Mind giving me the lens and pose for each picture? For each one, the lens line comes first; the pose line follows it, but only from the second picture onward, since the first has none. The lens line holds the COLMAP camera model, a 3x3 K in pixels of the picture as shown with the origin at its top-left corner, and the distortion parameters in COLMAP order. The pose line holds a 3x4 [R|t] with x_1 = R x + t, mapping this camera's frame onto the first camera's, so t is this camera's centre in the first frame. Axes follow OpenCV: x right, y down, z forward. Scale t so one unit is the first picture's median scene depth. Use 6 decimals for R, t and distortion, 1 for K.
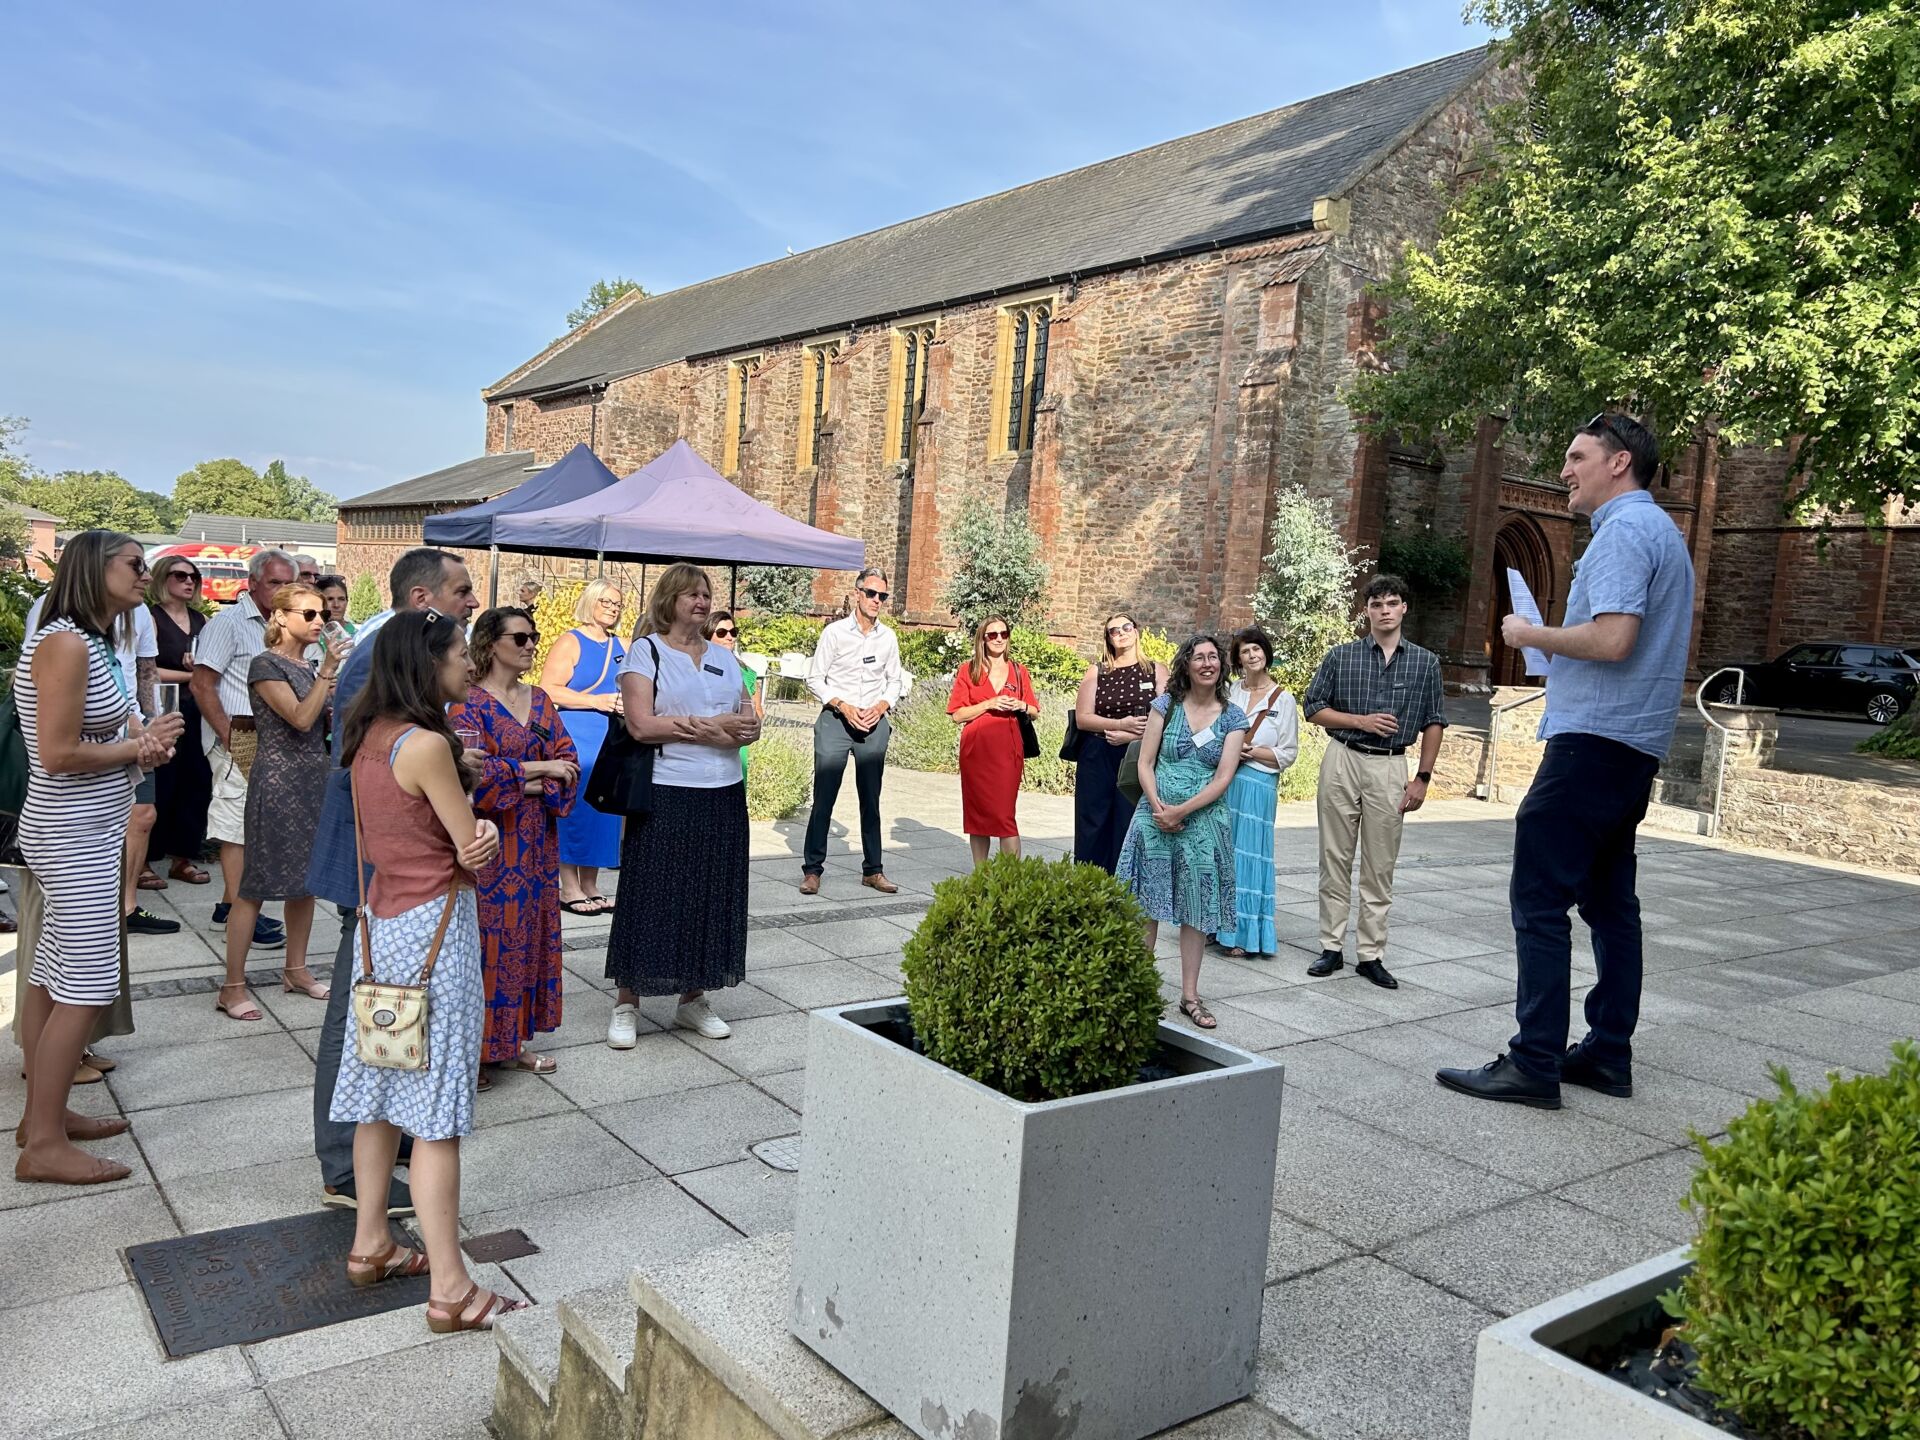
lens RADIAL K [[1448.6, 0, 960.0], [0, 1448.6, 720.0], [0, 0, 1]] dist [0.006648, -0.000131]
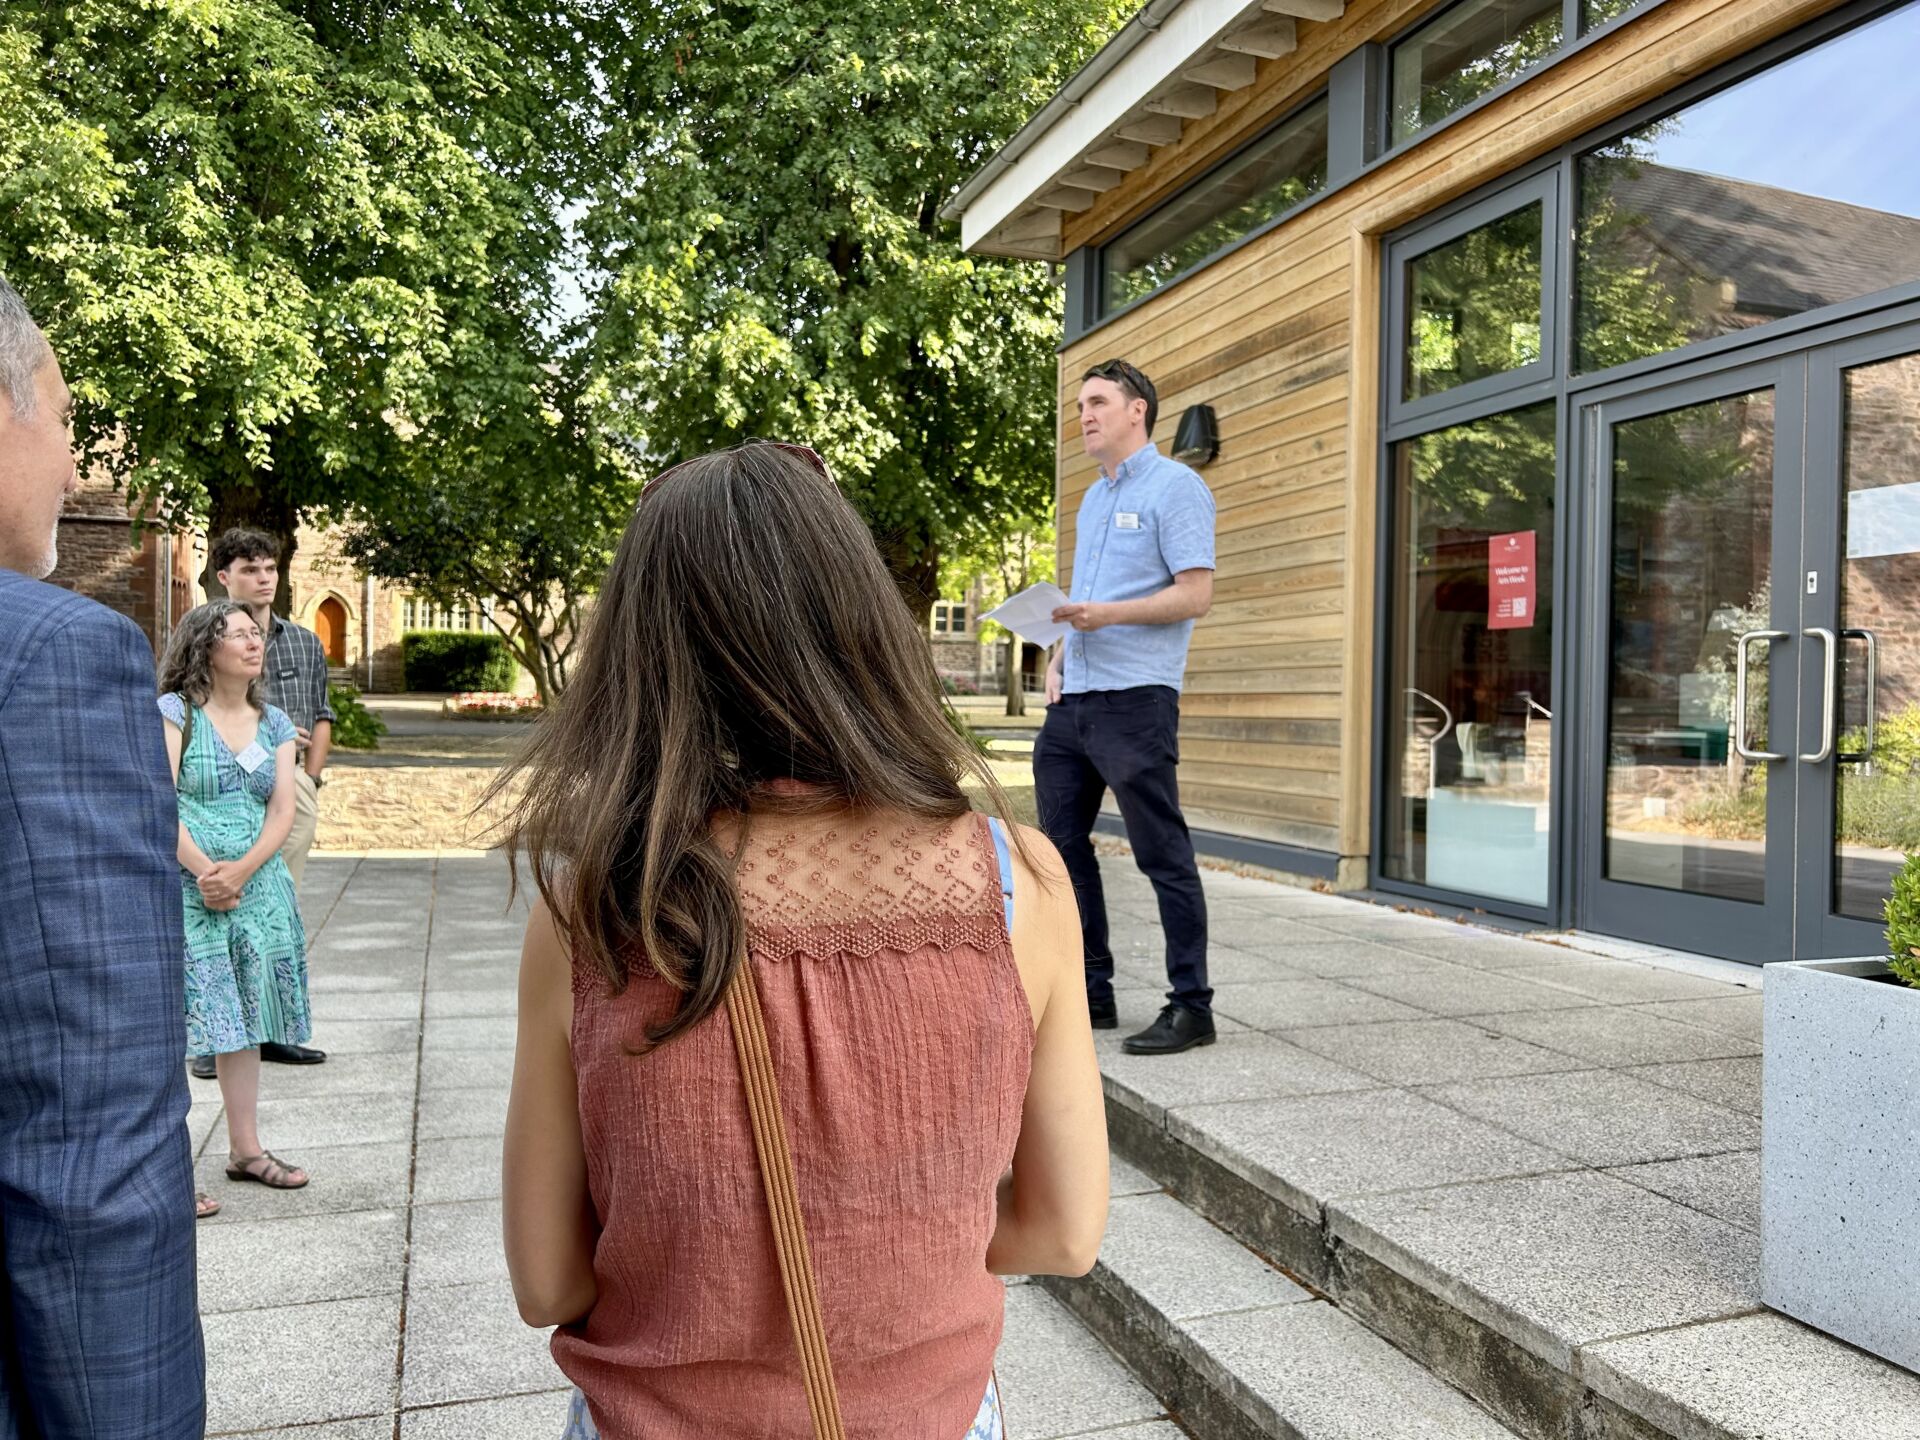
lens RADIAL K [[1419.0, 0, 992.2], [0, 1419.0, 726.5], [0, 0, 1]] dist [0.038964, -0.007216]
pose [[0.306162, -0.082890, 0.948364, -0.334278], [0.077066, 0.995090, 0.062094, -0.015834], [-0.948855, 0.054076, 0.311046, 0.460486]]
